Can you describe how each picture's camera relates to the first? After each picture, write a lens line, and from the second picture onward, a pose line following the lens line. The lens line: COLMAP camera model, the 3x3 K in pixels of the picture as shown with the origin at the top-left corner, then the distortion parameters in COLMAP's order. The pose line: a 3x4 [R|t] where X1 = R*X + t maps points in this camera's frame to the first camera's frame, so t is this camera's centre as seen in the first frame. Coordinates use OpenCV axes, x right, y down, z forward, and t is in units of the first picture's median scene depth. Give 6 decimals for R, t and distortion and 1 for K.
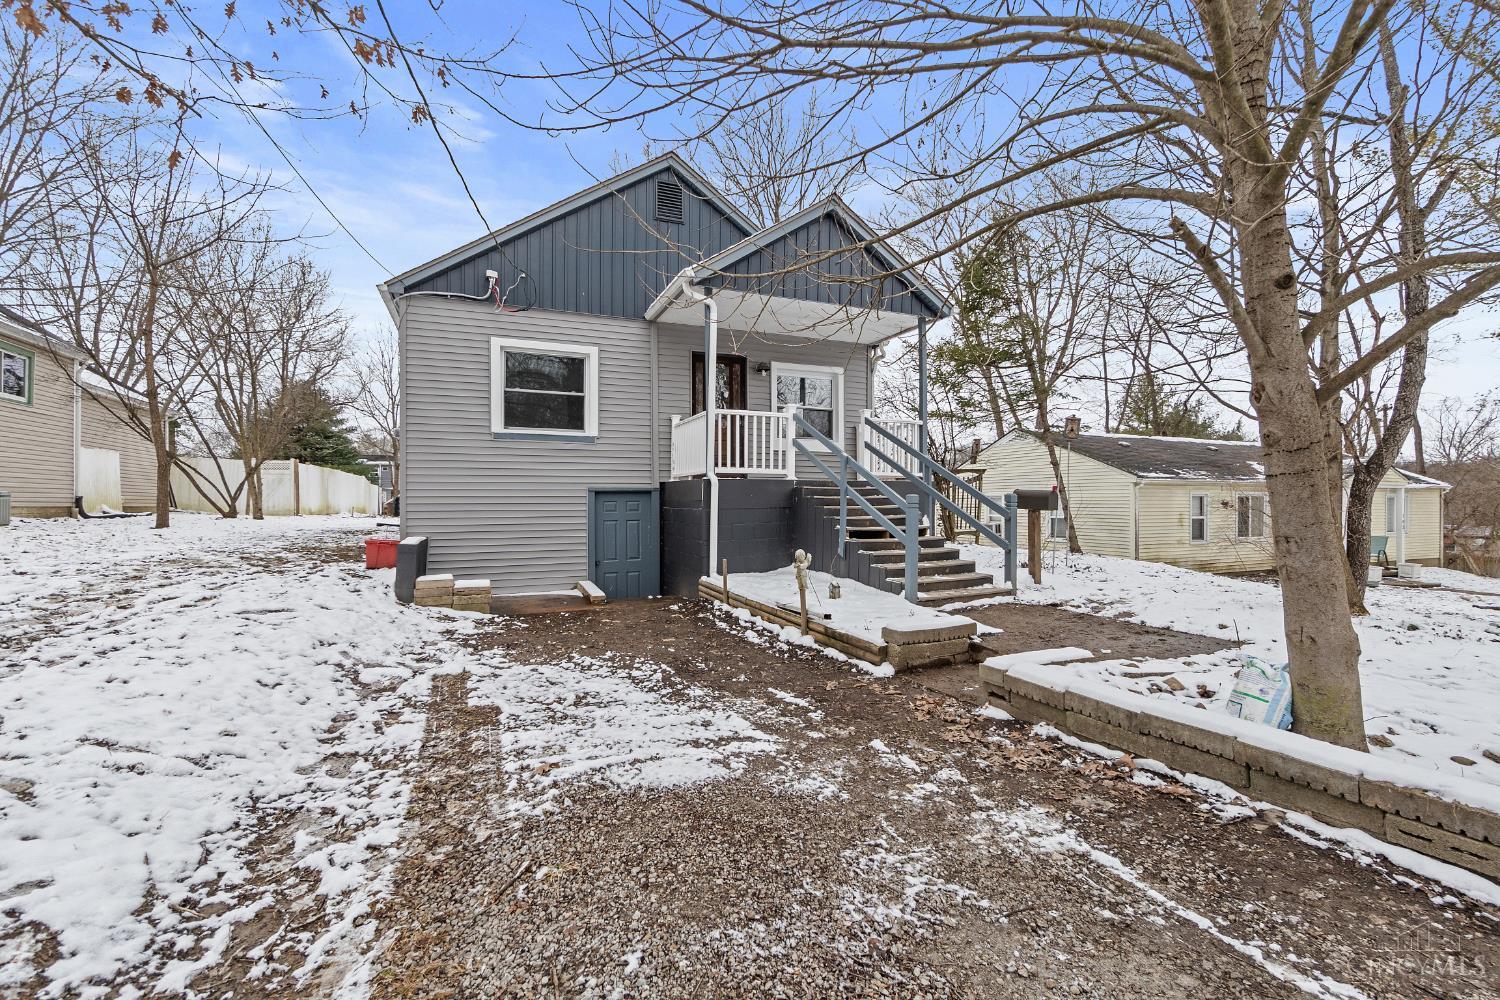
lens RADIAL K [[649.4, 0, 717.0], [0, 649.4, 505.9], [0, 0, 1]] dist [-0.006820, 0.000923]
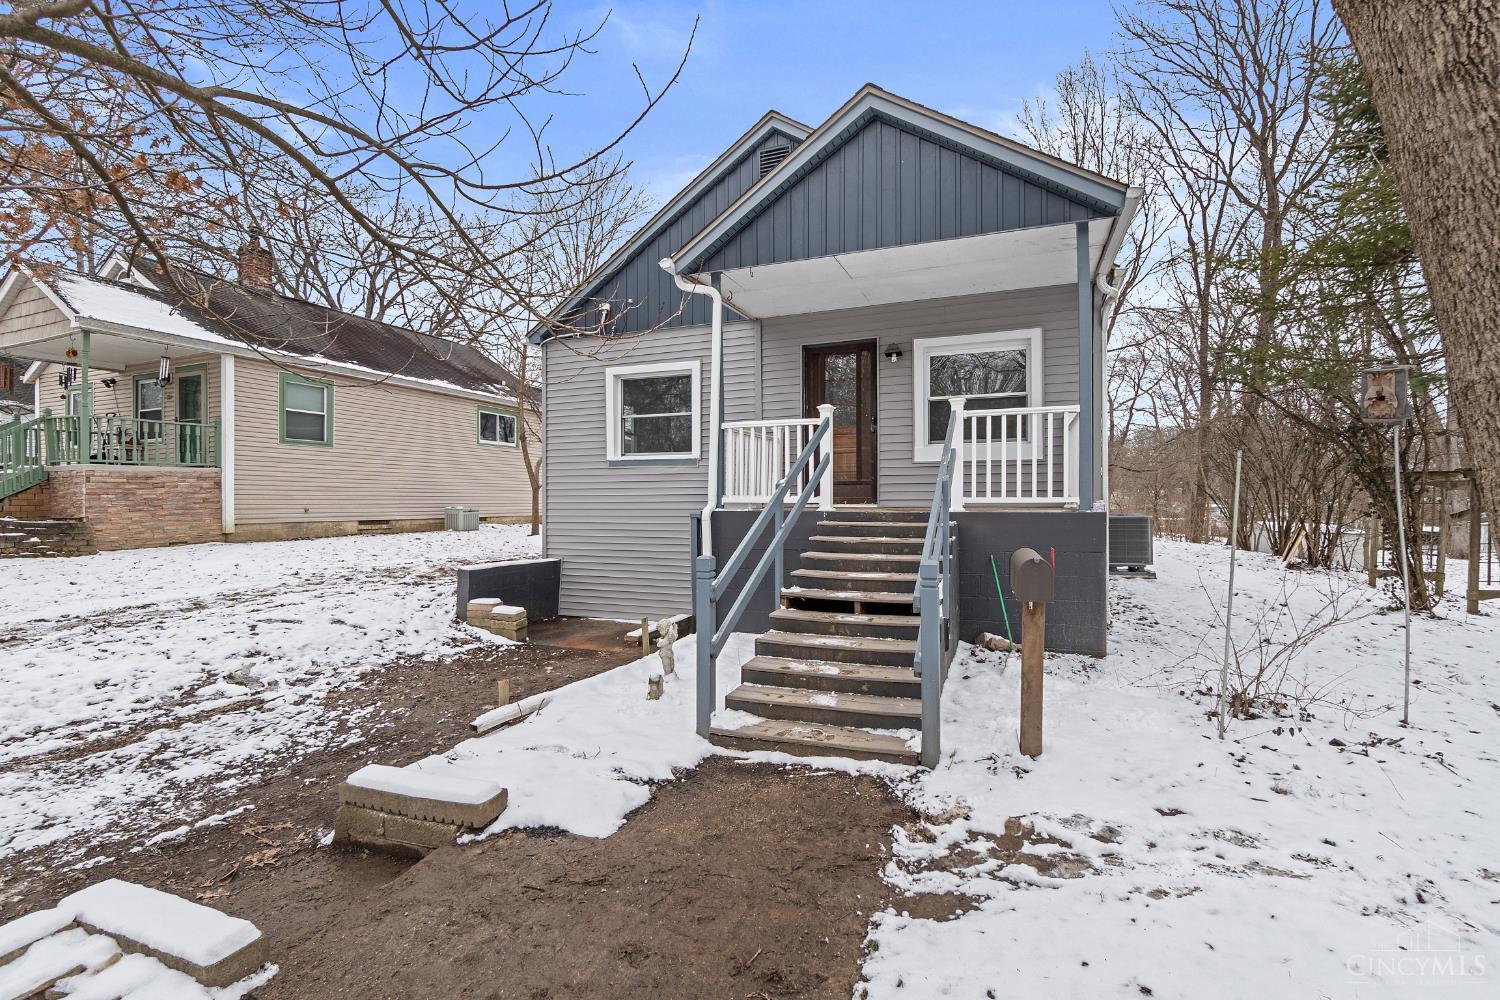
lens RADIAL K [[649.4, 0, 714.3], [0, 649.4, 500.3], [0, 0, 1]] dist [-0.006820, 0.000923]
pose [[0.715843, -0.000411, -0.698261, 0.488510], [-0.004622, 0.999975, -0.005327, -0.045570], [0.698246, 0.007040, 0.715824, 0.380152]]
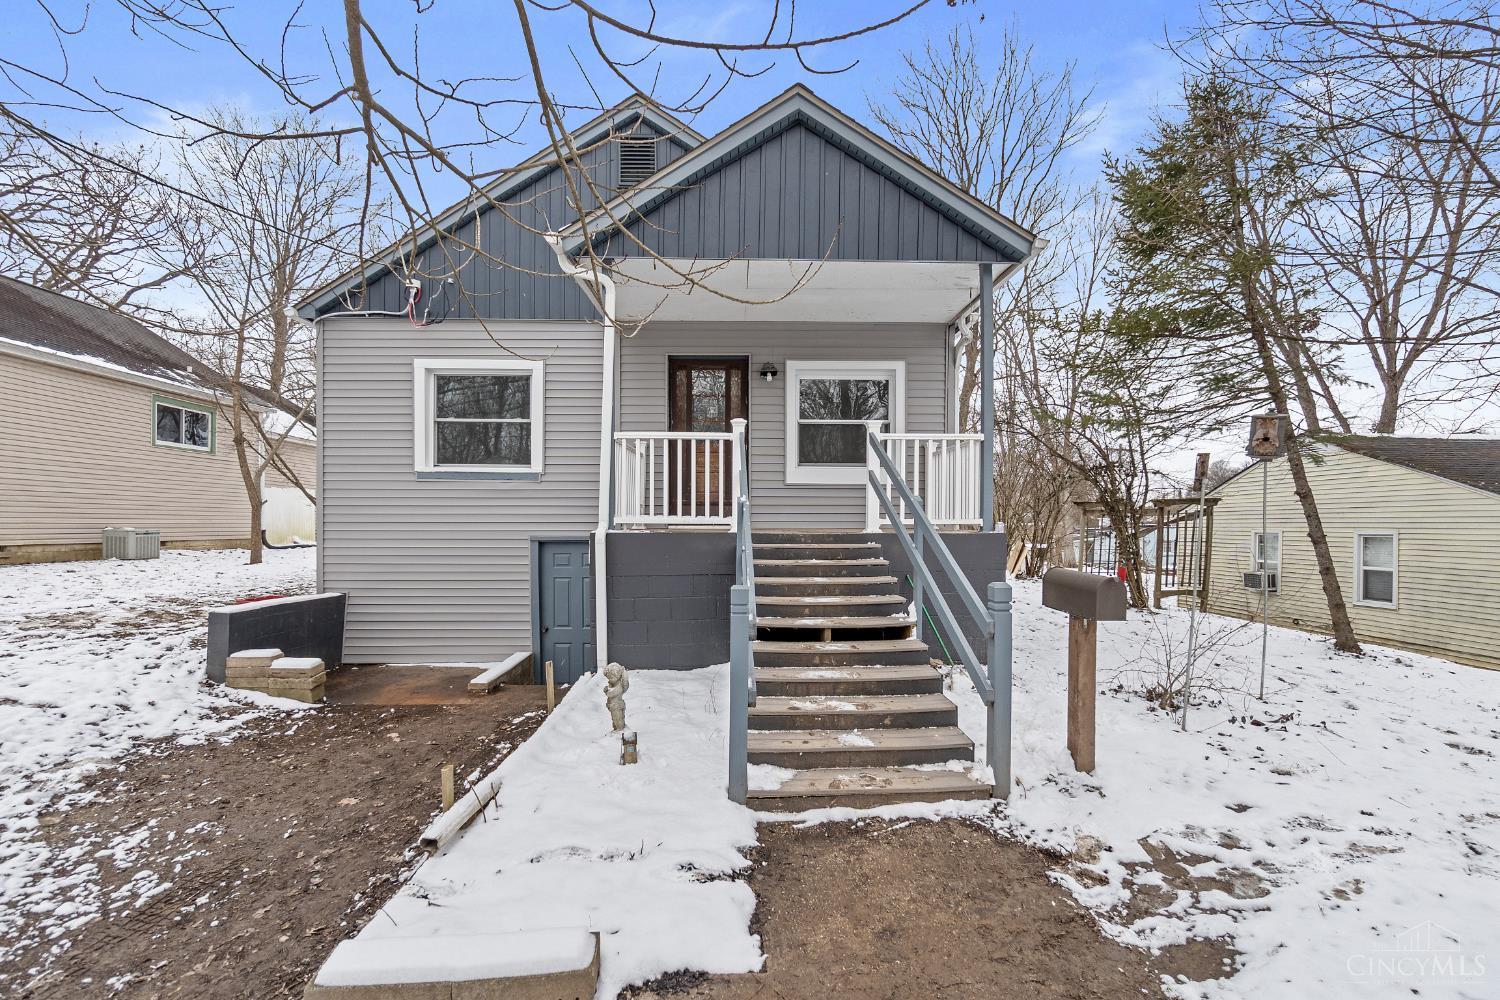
lens RADIAL K [[649.4, 0, 720.3], [0, 649.4, 529.8], [0, 0, 1]] dist [-0.006820, 0.000923]
pose [[0.933648, 0.008352, -0.358094, 0.313252], [-0.007305, 0.999964, 0.004278, -0.043671], [0.358117, -0.001378, 0.933676, 0.347371]]
